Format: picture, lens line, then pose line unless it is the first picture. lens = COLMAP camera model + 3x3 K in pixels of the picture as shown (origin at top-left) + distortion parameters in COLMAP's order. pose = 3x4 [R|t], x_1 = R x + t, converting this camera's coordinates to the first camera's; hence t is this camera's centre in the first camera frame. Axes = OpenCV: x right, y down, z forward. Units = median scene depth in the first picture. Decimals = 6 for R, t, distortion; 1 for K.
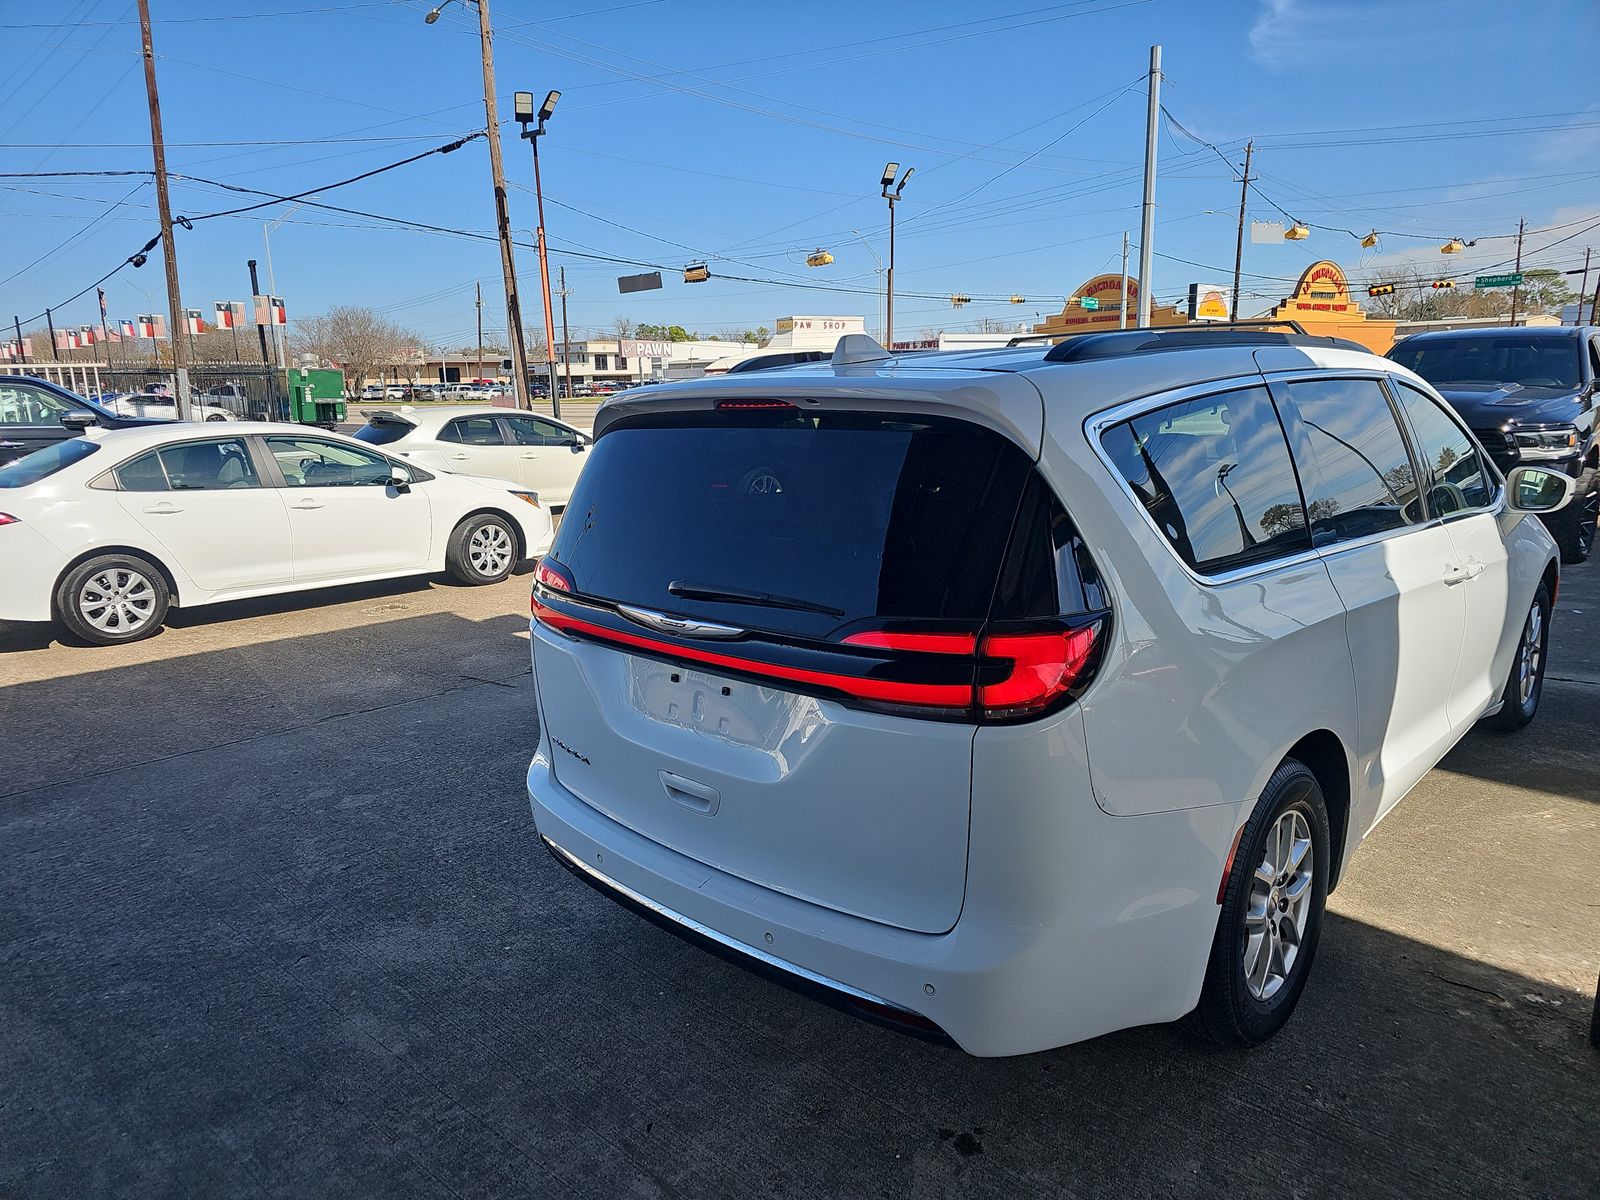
lens RADIAL K [[1060.2, 0, 786.3], [0, 1060.2, 603.2], [0, 0, 1]] dist [0.025881, -0.018702]
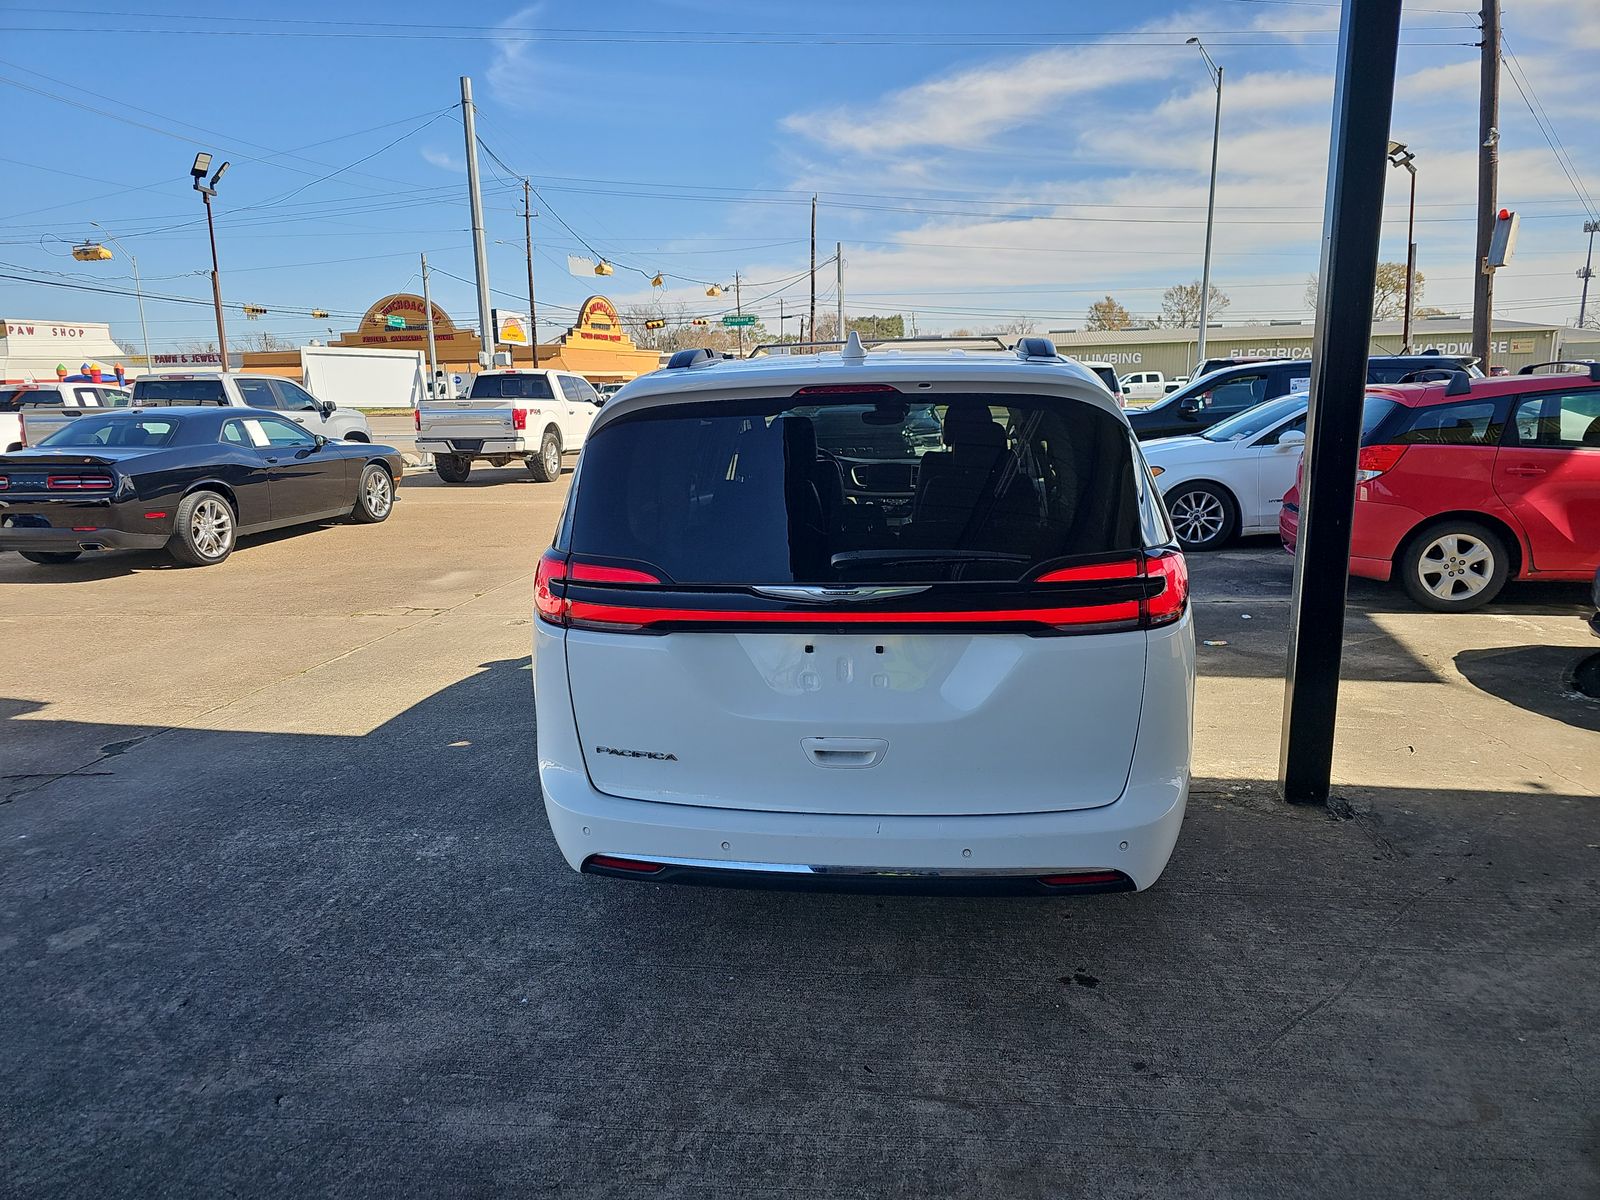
lens RADIAL K [[1087.9, 0, 739.2], [0, 1087.9, 593.7], [0, 0, 1]] dist [0.046148, -0.043940]
pose [[0.797467, -0.101436, 0.594775, -0.116869], [0.122256, 0.992484, 0.005344, 0.000146], [-0.590847, 0.068453, 0.803874, 0.023447]]
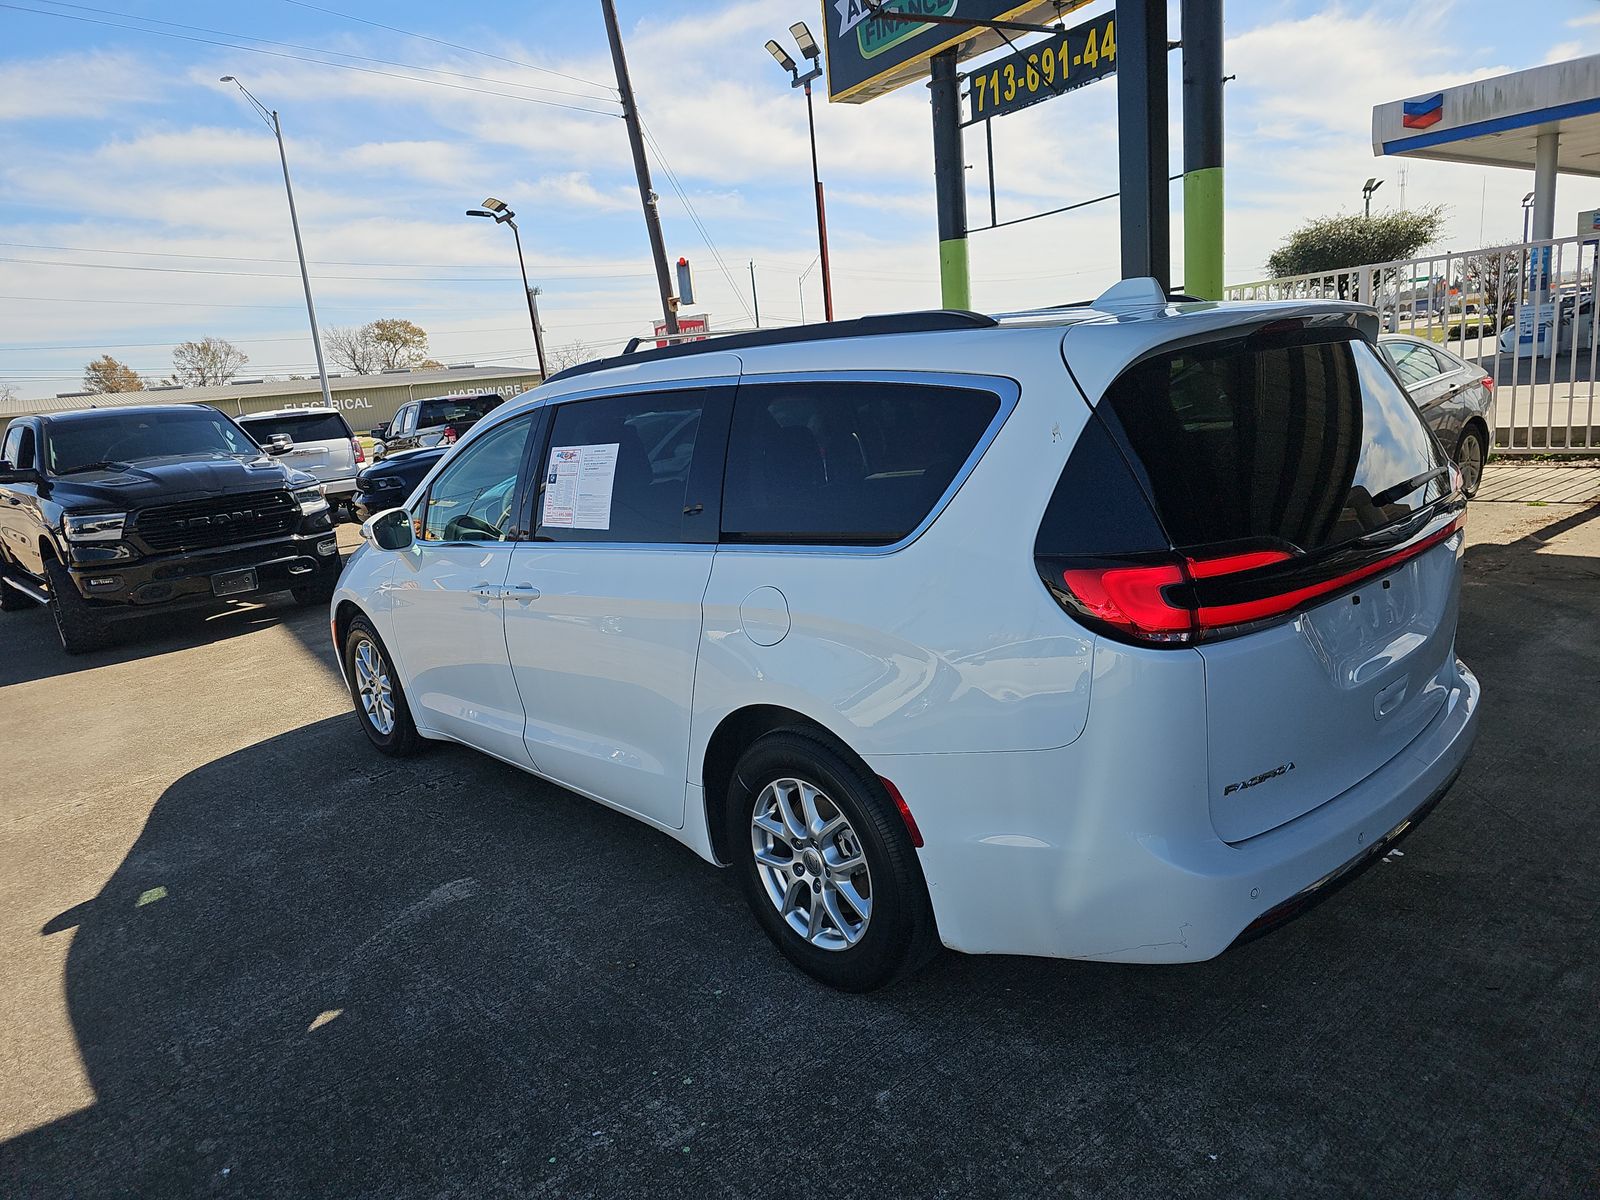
lens RADIAL K [[1108.9, 0, 794.3], [0, 1108.9, 606.2], [0, 0, 1]] dist [0.022762, -0.007758]
pose [[0.041146, -0.175070, 0.983696, -0.168727], [0.298067, 0.941851, 0.155155, -0.036096], [-0.953658, 0.286823, 0.090936, 0.207956]]
